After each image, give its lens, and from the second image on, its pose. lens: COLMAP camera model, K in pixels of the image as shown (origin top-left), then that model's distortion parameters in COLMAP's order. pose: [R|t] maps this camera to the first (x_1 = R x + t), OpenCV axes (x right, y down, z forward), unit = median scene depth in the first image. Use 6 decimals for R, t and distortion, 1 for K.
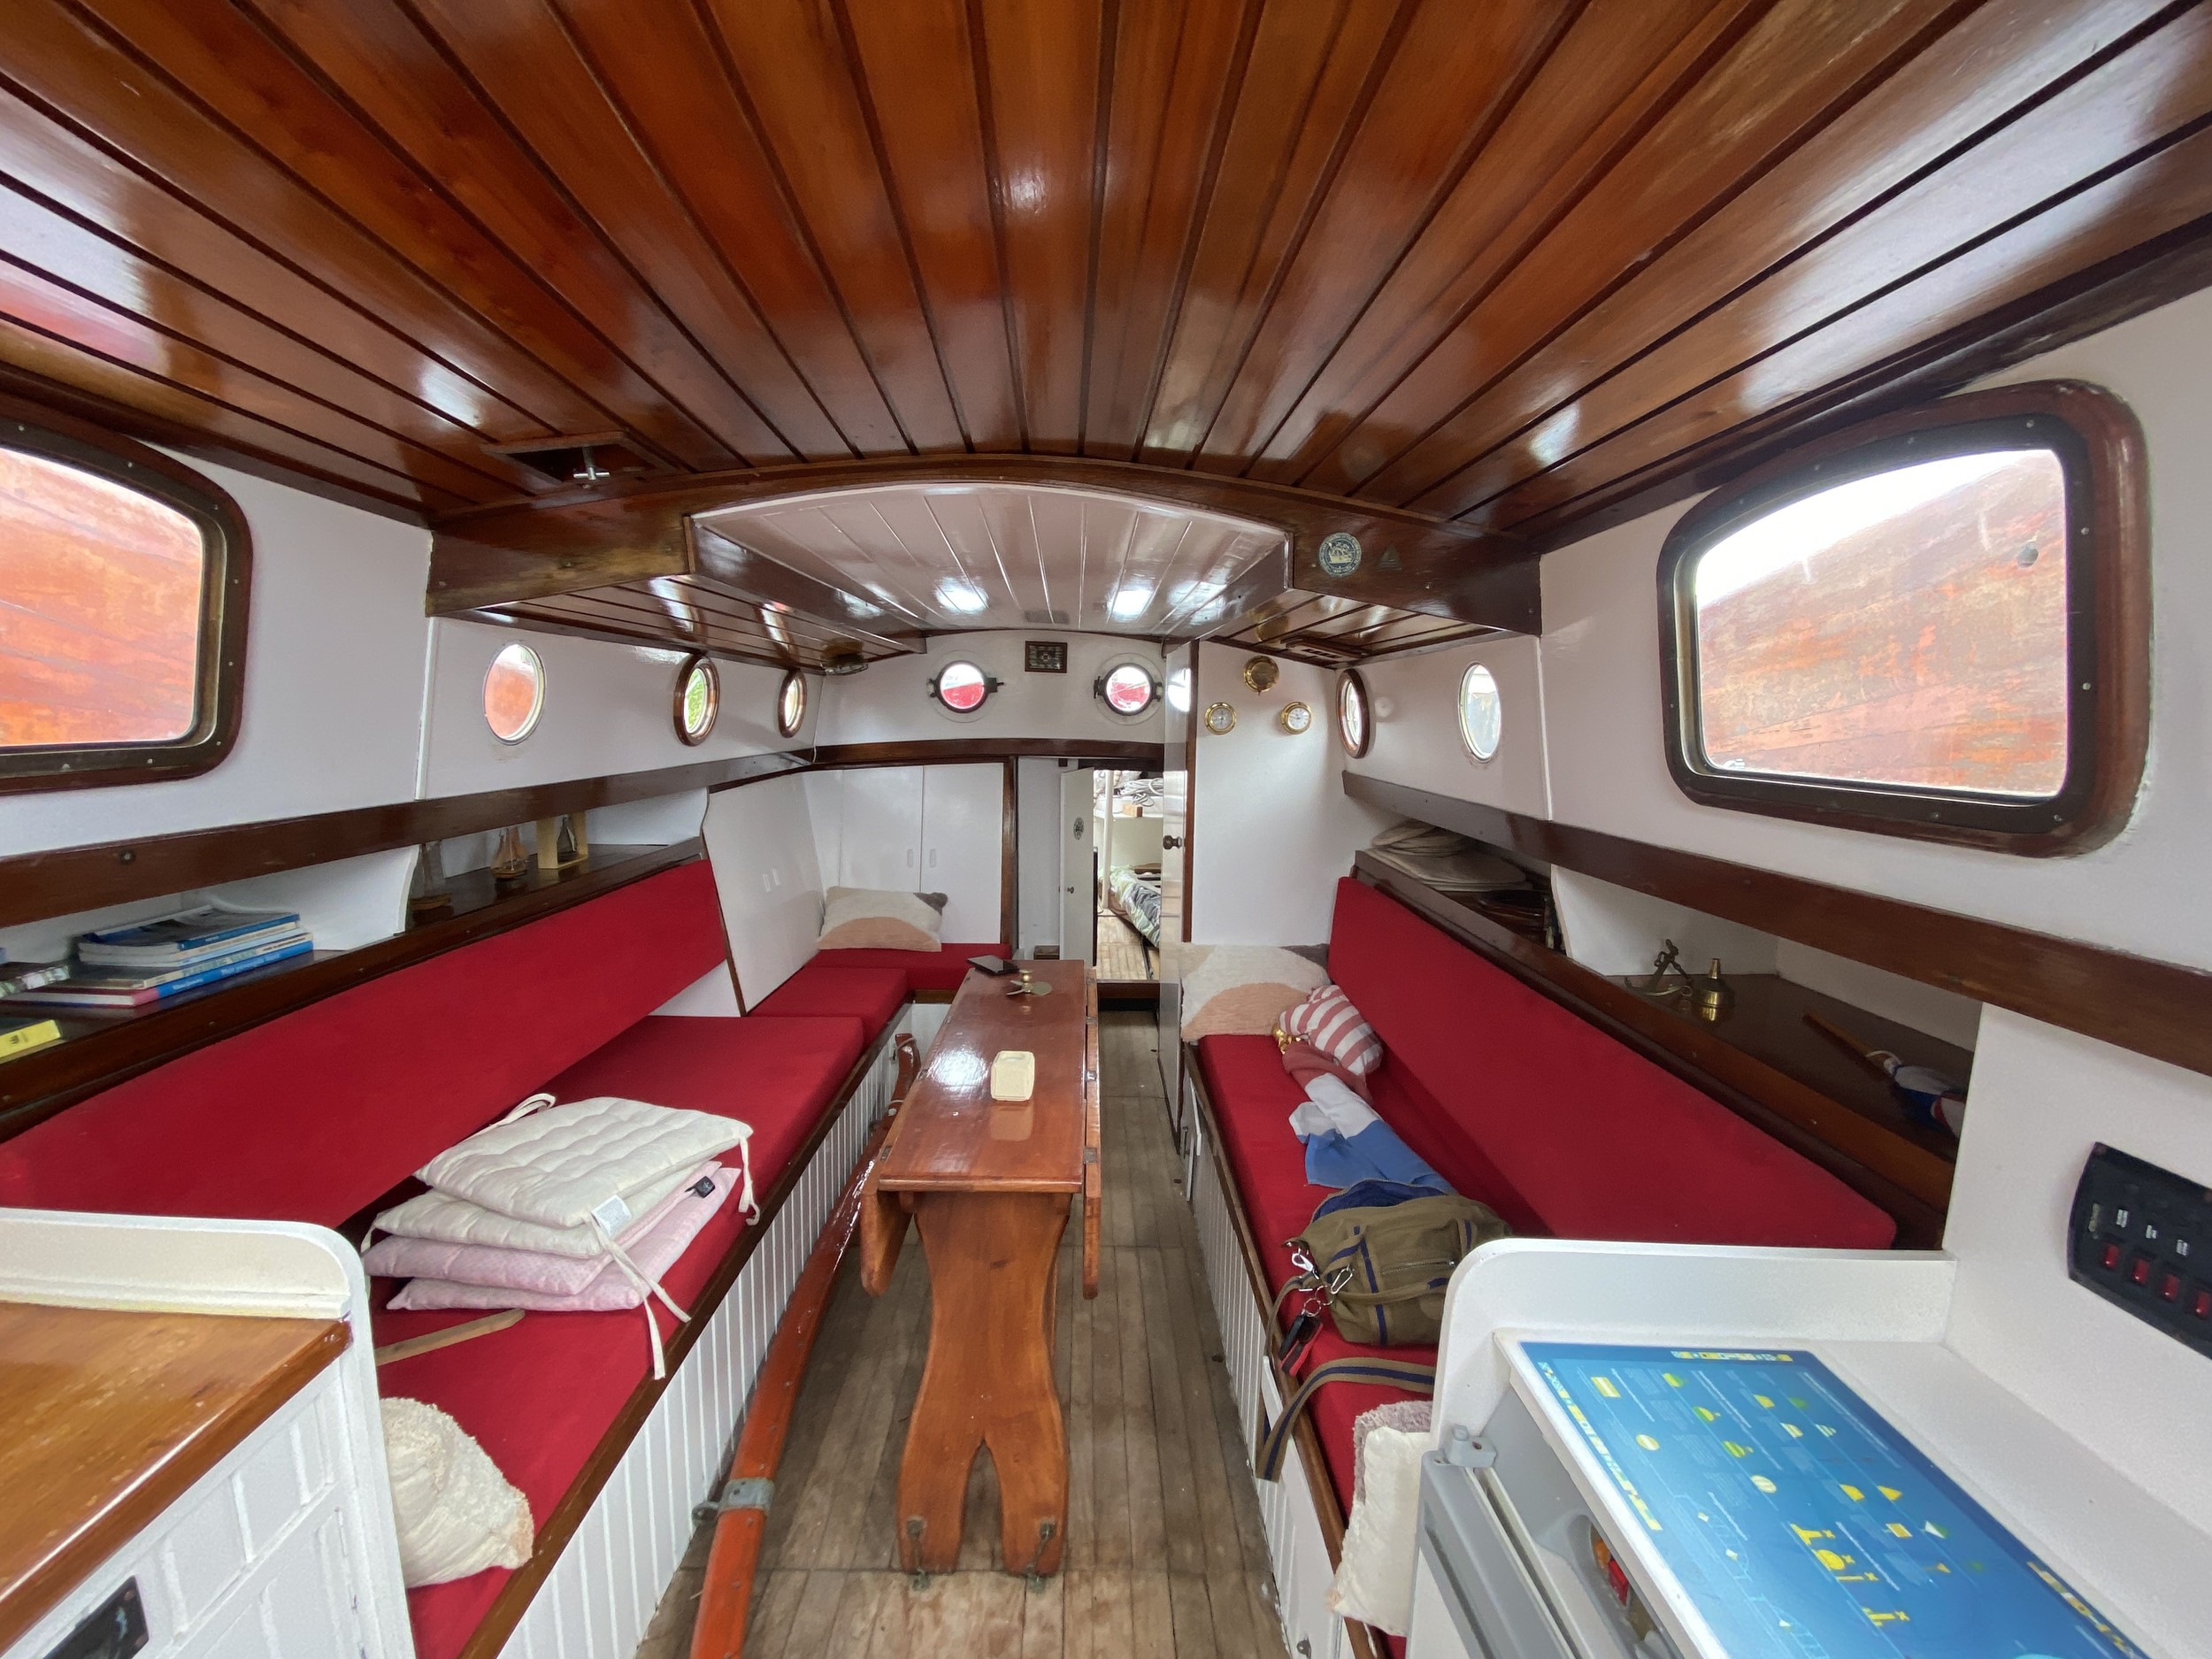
lens RADIAL K [[883.1, 0, 1100.6], [0, 883.1, 827.9], [0, 0, 1]] dist [0.026346, -0.024281]
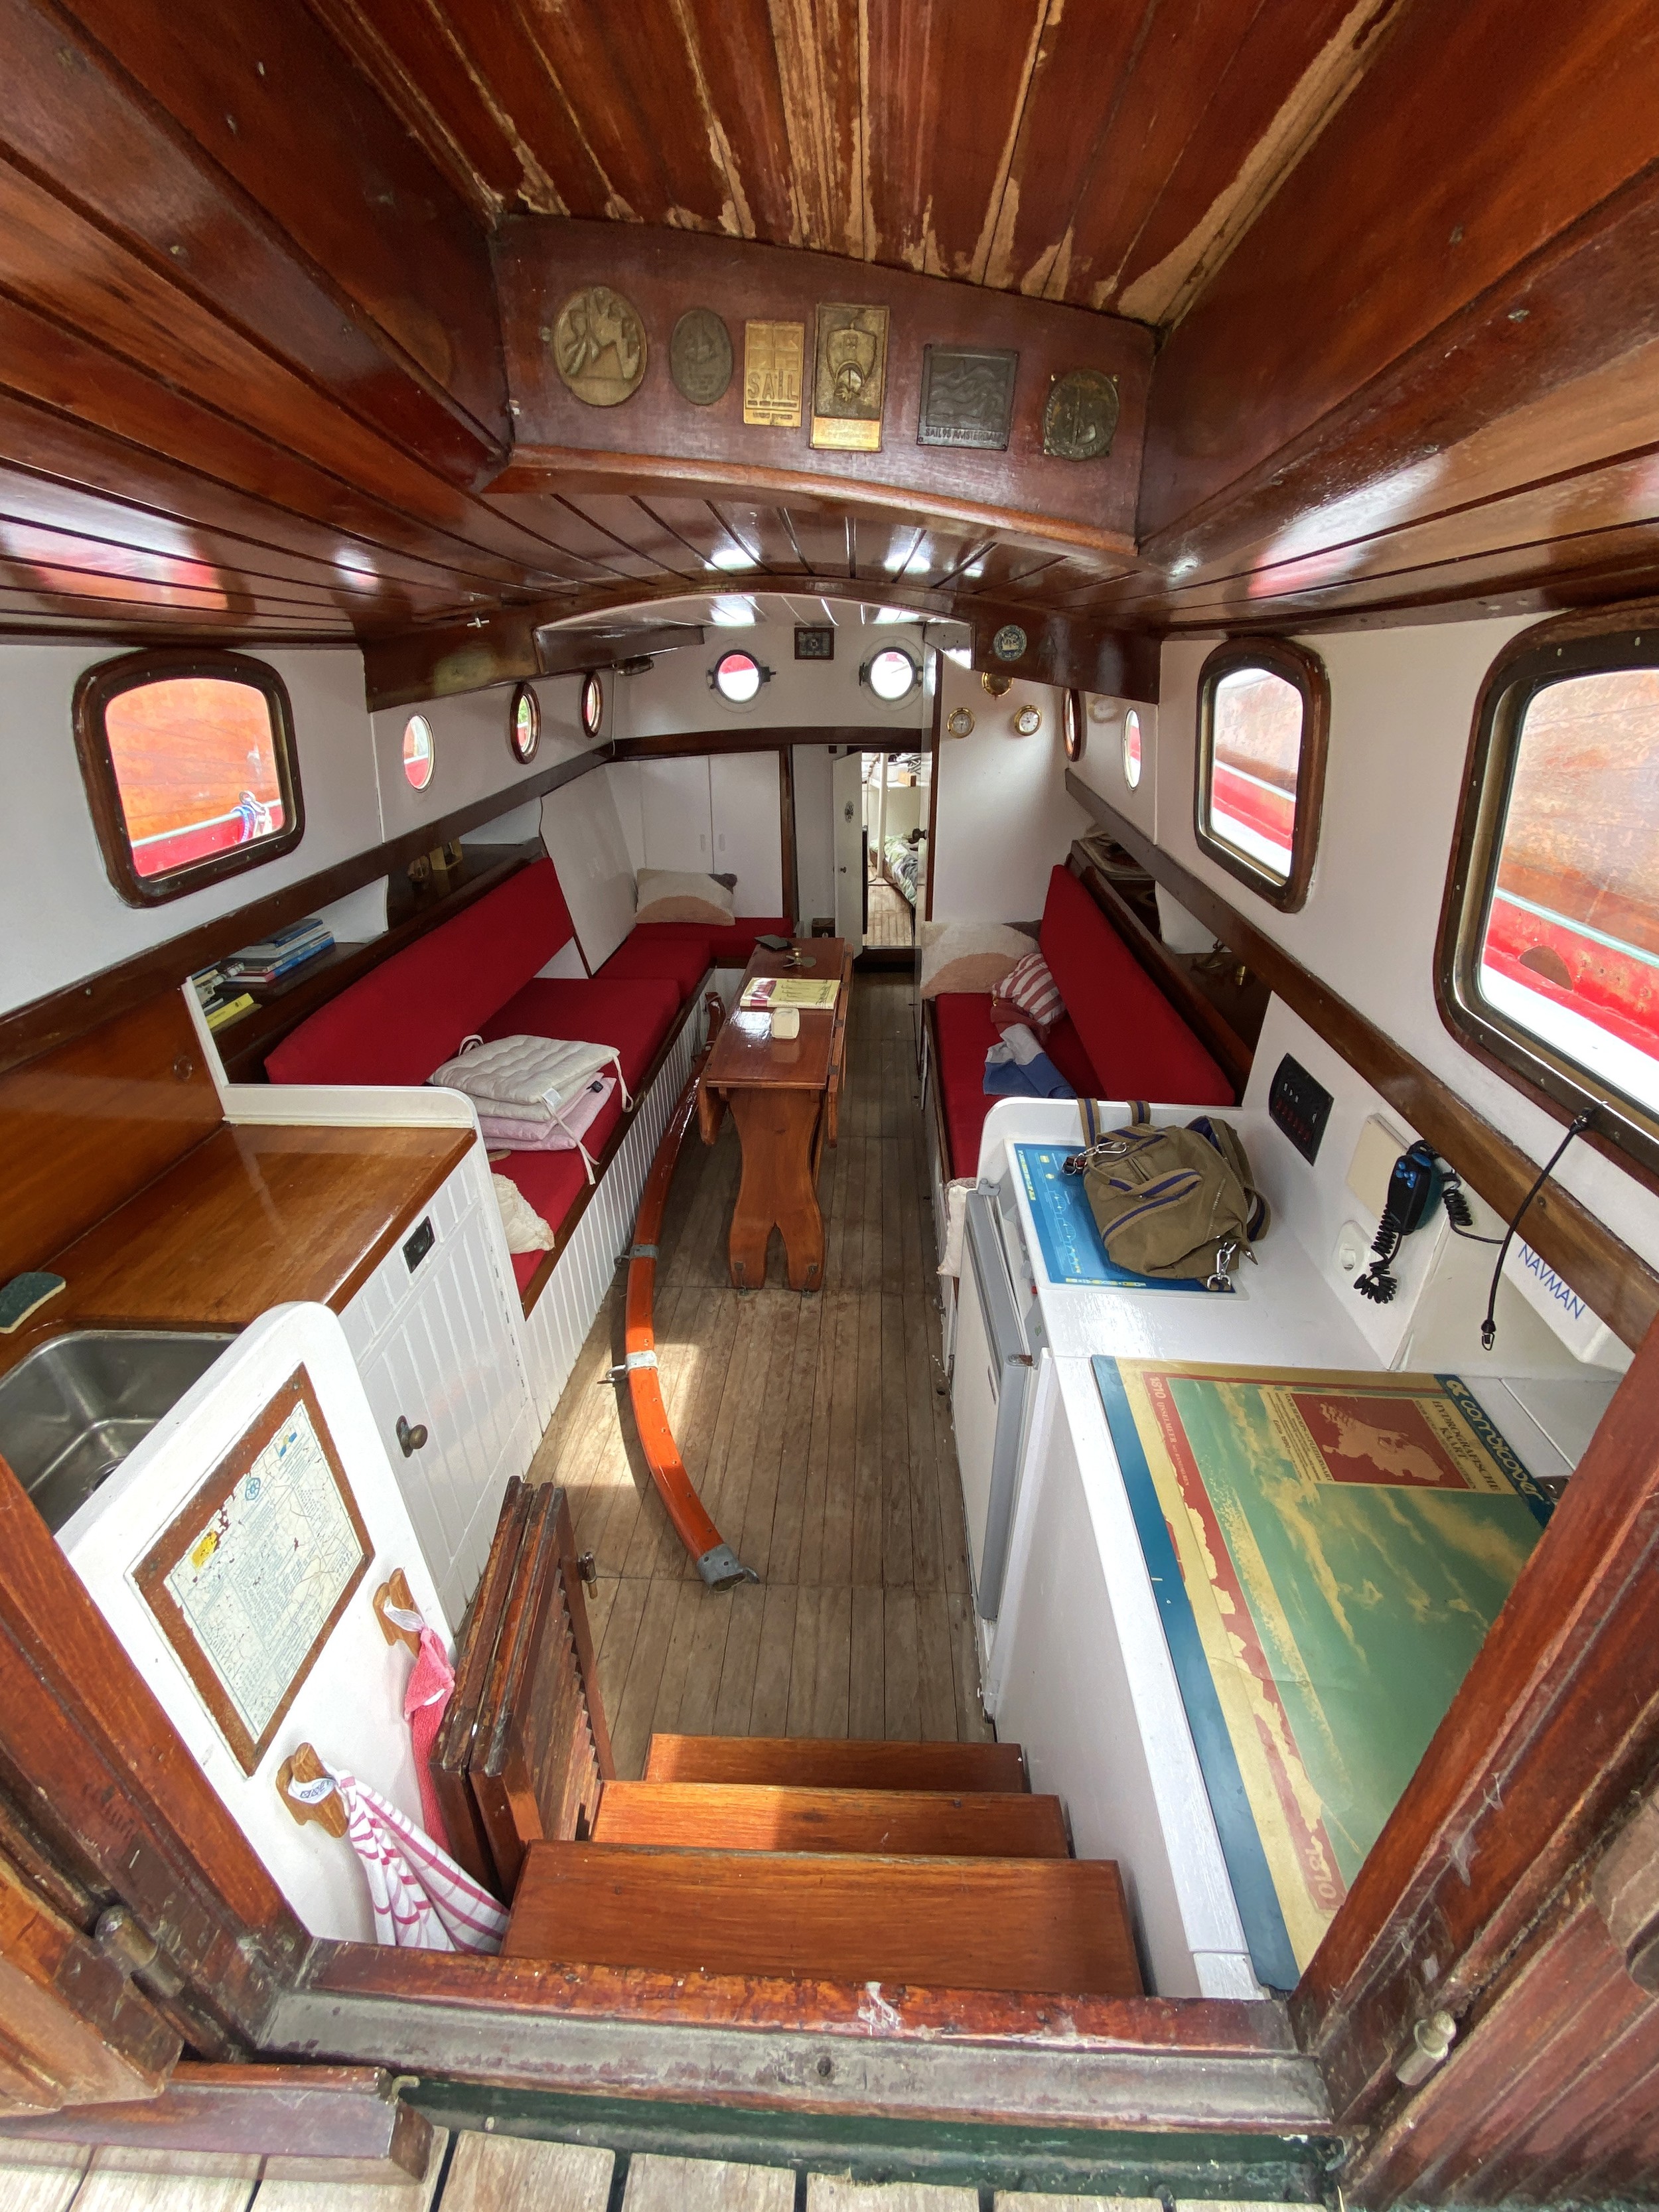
lens RADIAL K [[883.0, 0, 833.6], [0, 883.0, 1133.2], [0, 0, 1]] dist [0.026346, -0.024281]
pose [[0.997477, 0.010291, -0.070234, 0.066247], [0.017561, 0.922902, 0.384634, -0.090630], [0.068778, -0.384897, 0.920393, -0.332993]]
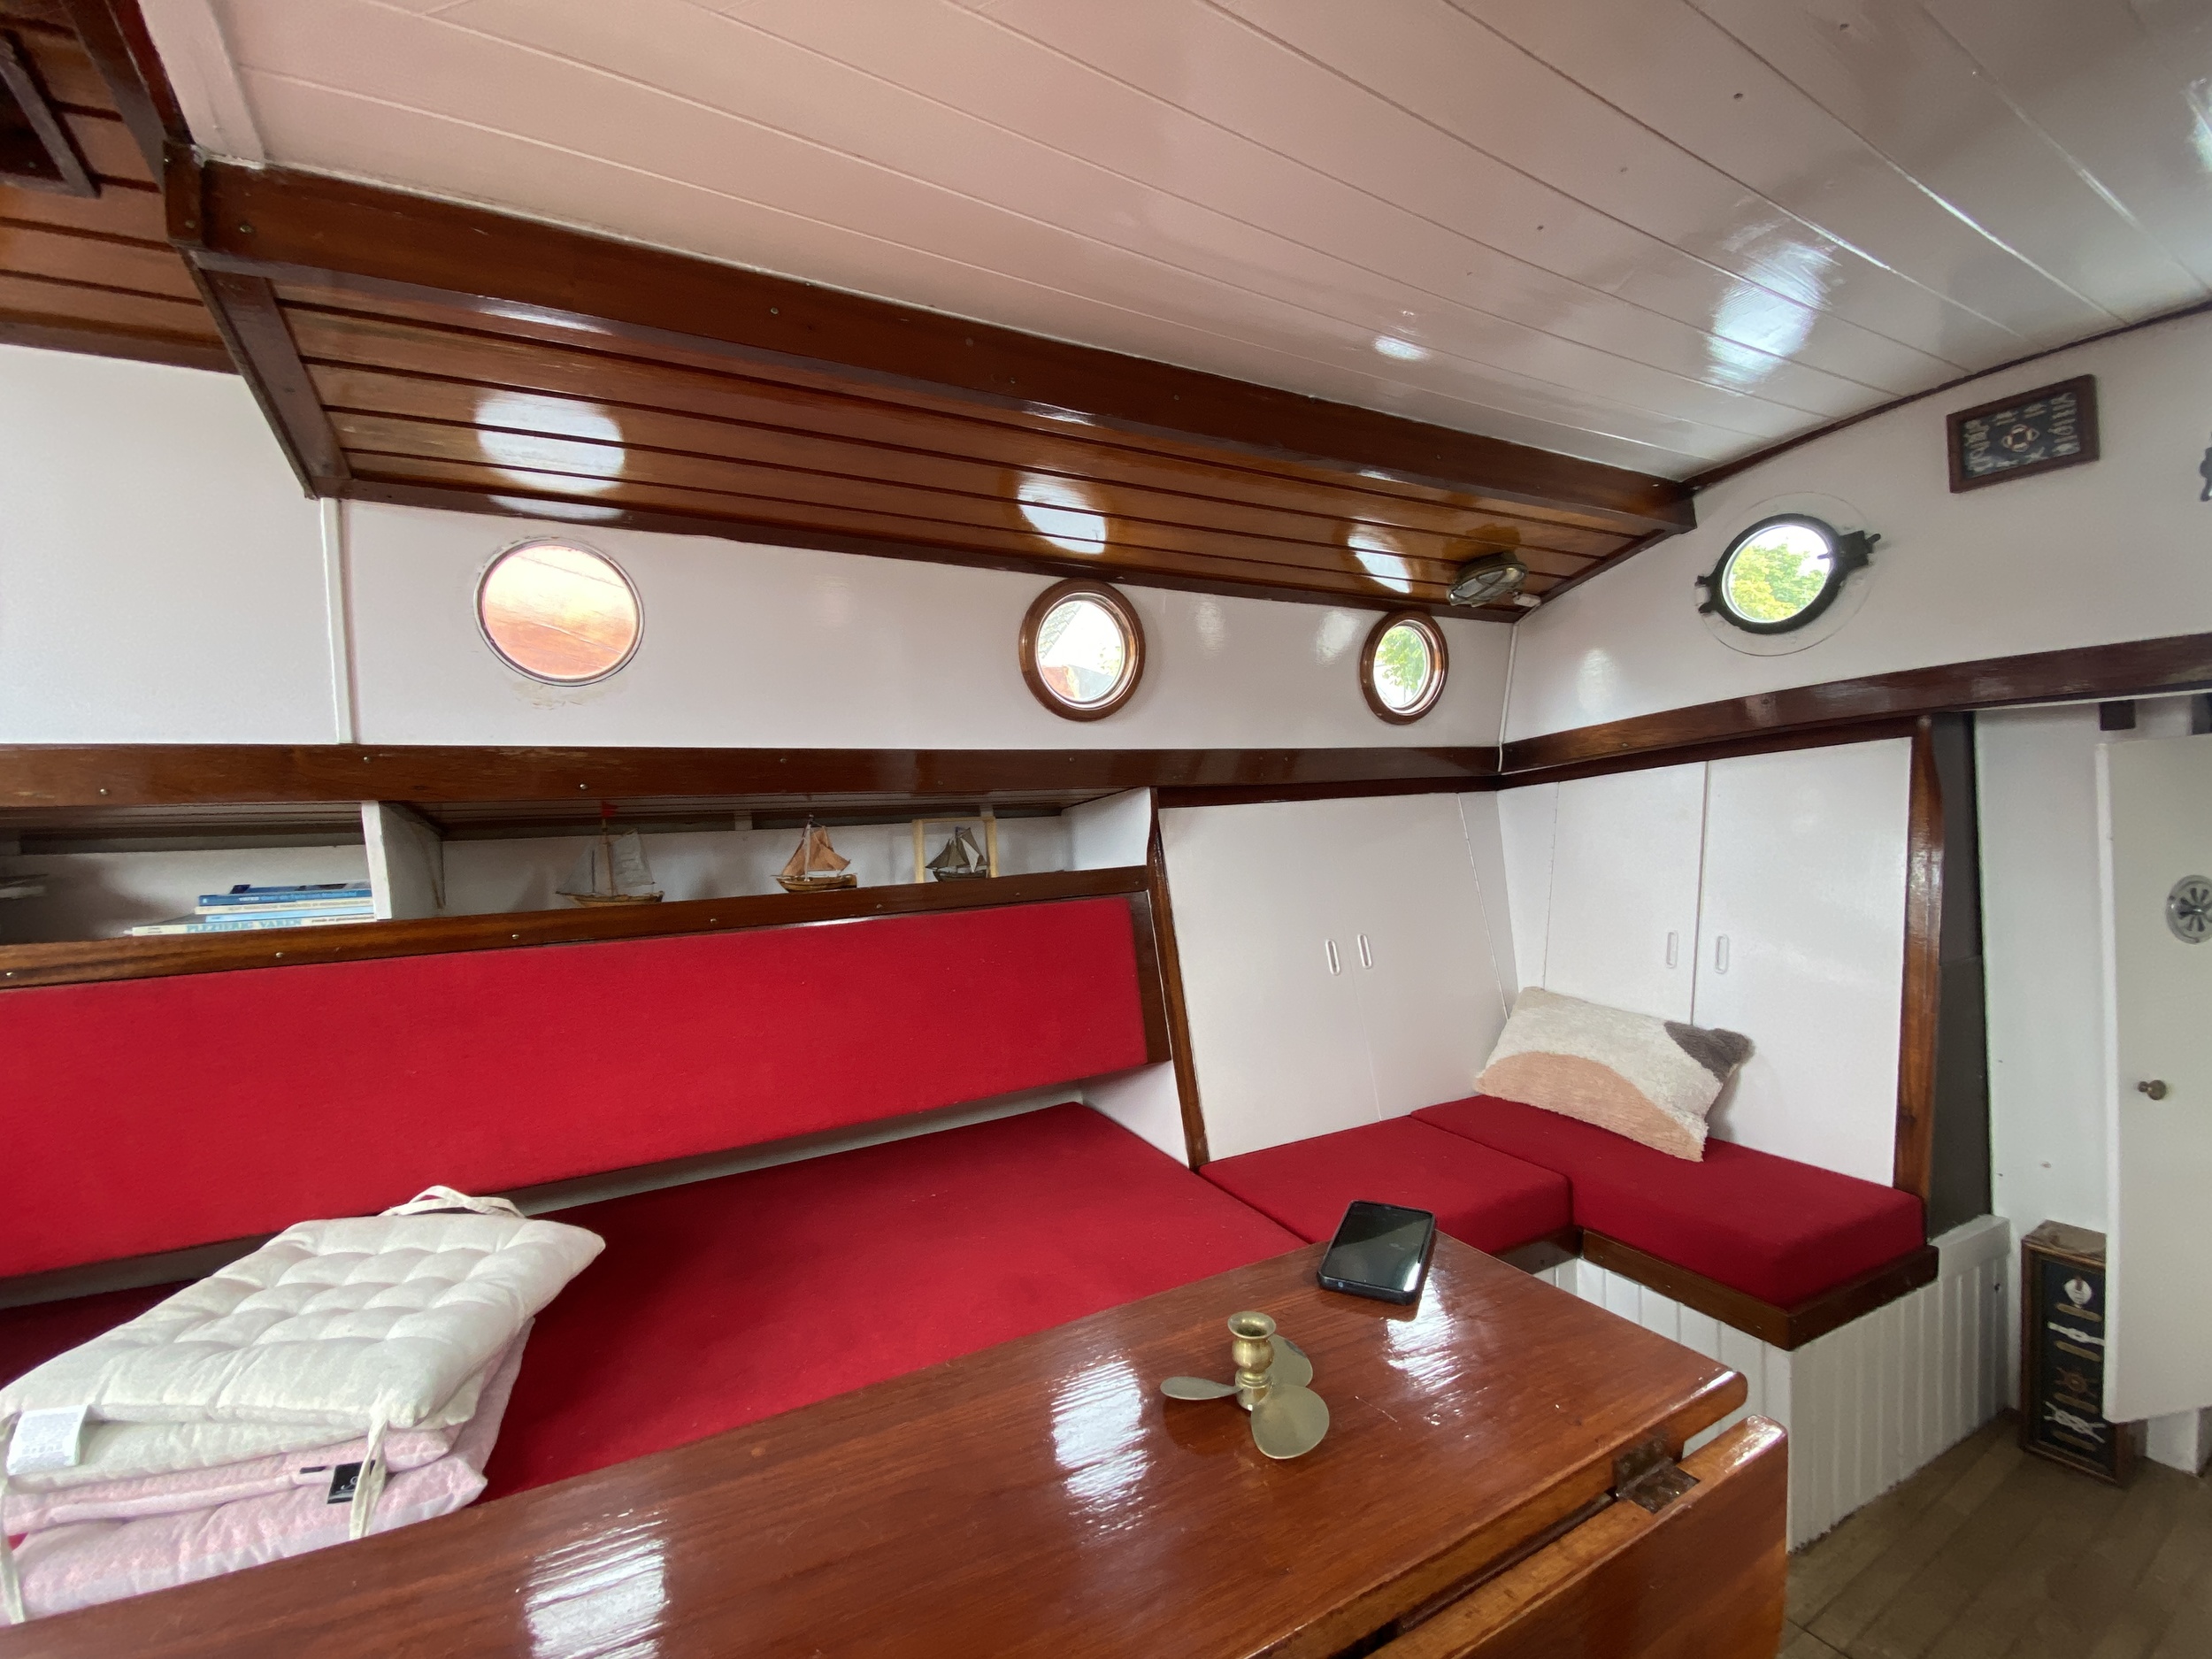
lens RADIAL K [[883.1, 0, 1100.6], [0, 883.1, 827.9], [0, 0, 1]] dist [0.026346, -0.024281]
pose [[0.426248, -0.031484, -0.904058, 0.154245], [-0.063885, 0.995851, -0.064802, 0.029449], [0.902348, 0.085377, 0.422468, 0.778588]]
